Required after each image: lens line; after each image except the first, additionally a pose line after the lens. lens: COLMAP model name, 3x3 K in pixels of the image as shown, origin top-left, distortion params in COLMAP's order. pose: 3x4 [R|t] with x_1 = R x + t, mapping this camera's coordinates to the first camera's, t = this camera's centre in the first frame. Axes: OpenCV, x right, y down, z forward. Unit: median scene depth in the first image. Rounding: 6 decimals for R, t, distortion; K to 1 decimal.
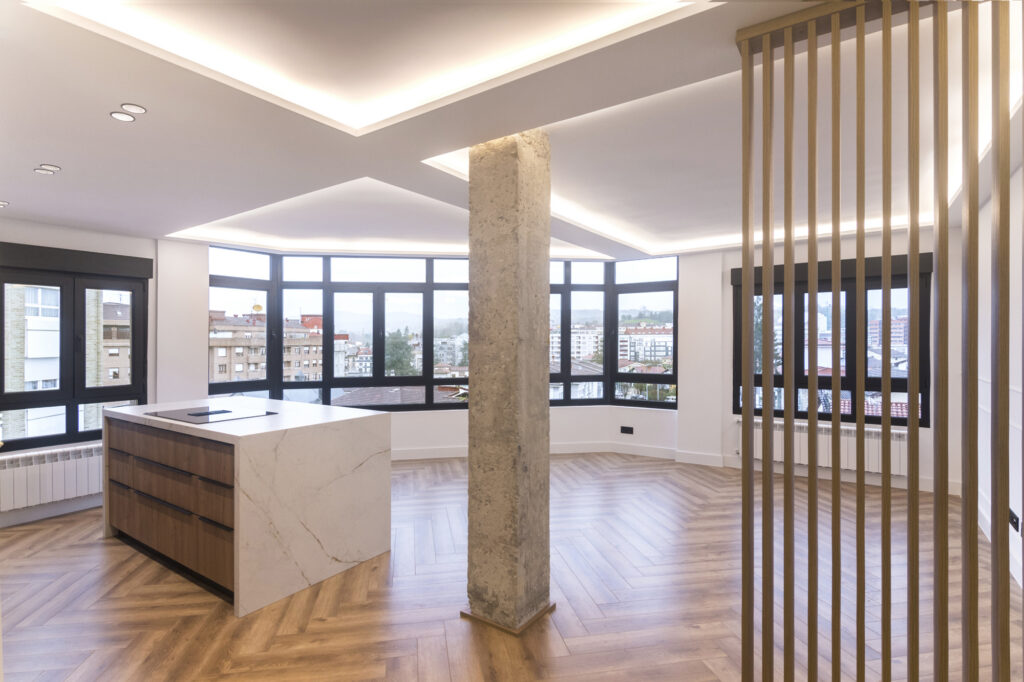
lens RADIAL K [[502.6, 0, 503.0], [0, 502.6, 341.2], [0, 0, 1]] dist [-0.014084, -0.000736]
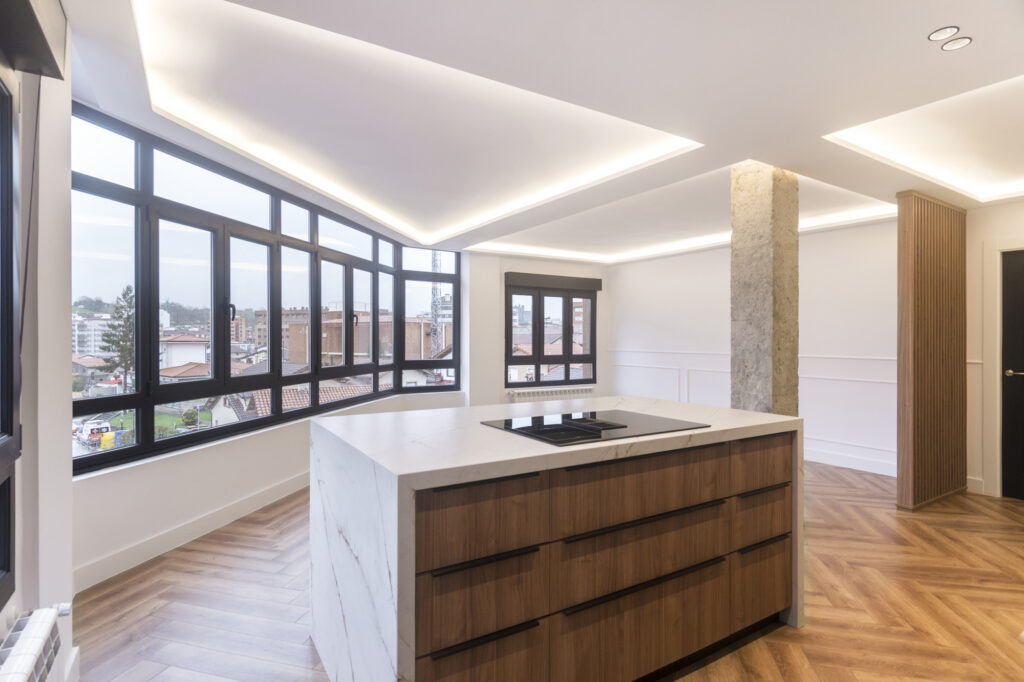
lens RADIAL K [[510.9, 0, 473.2], [0, 510.9, 344.6], [0, 0, 1]] dist [-0.014685, -0.000217]
pose [[0.430768, -0.000657, 0.902463, -0.686187], [-0.009617, 0.999940, 0.005318, 0.027975], [-0.902412, -0.010970, 0.430735, 0.499112]]
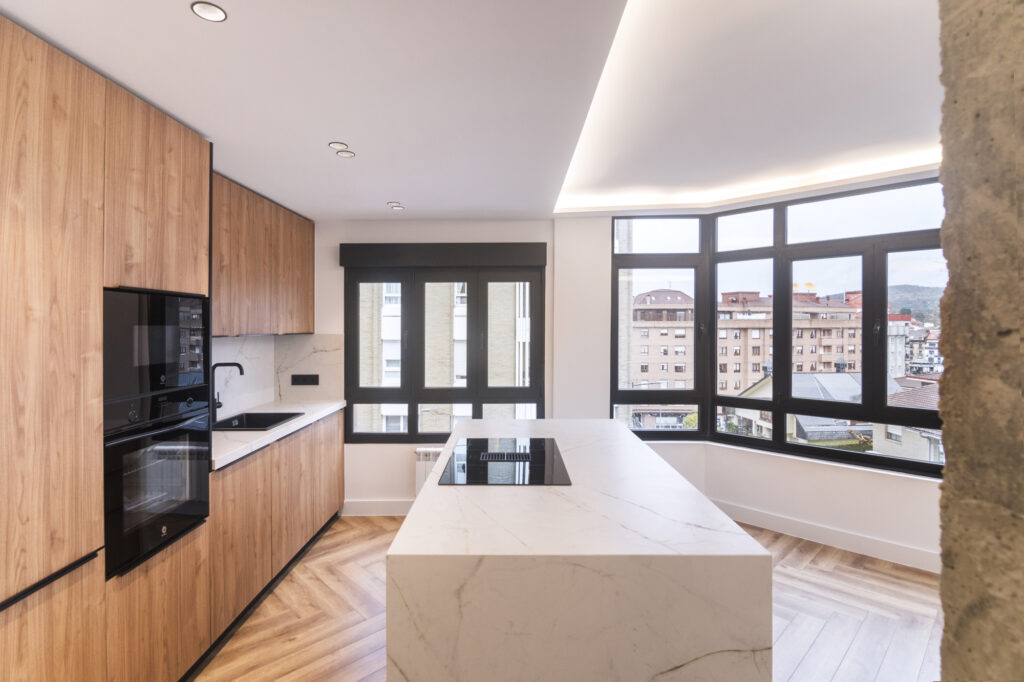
lens RADIAL K [[510.1, 0, 508.4], [0, 510.1, 325.7], [0, 0, 1]] dist [-0.002369, -0.010119]
pose [[0.557486, 0.003809, -0.830177, -0.007743], [0.002988, 0.999974, 0.006595, -0.022124], [0.830181, -0.006157, 0.557460, 0.358540]]
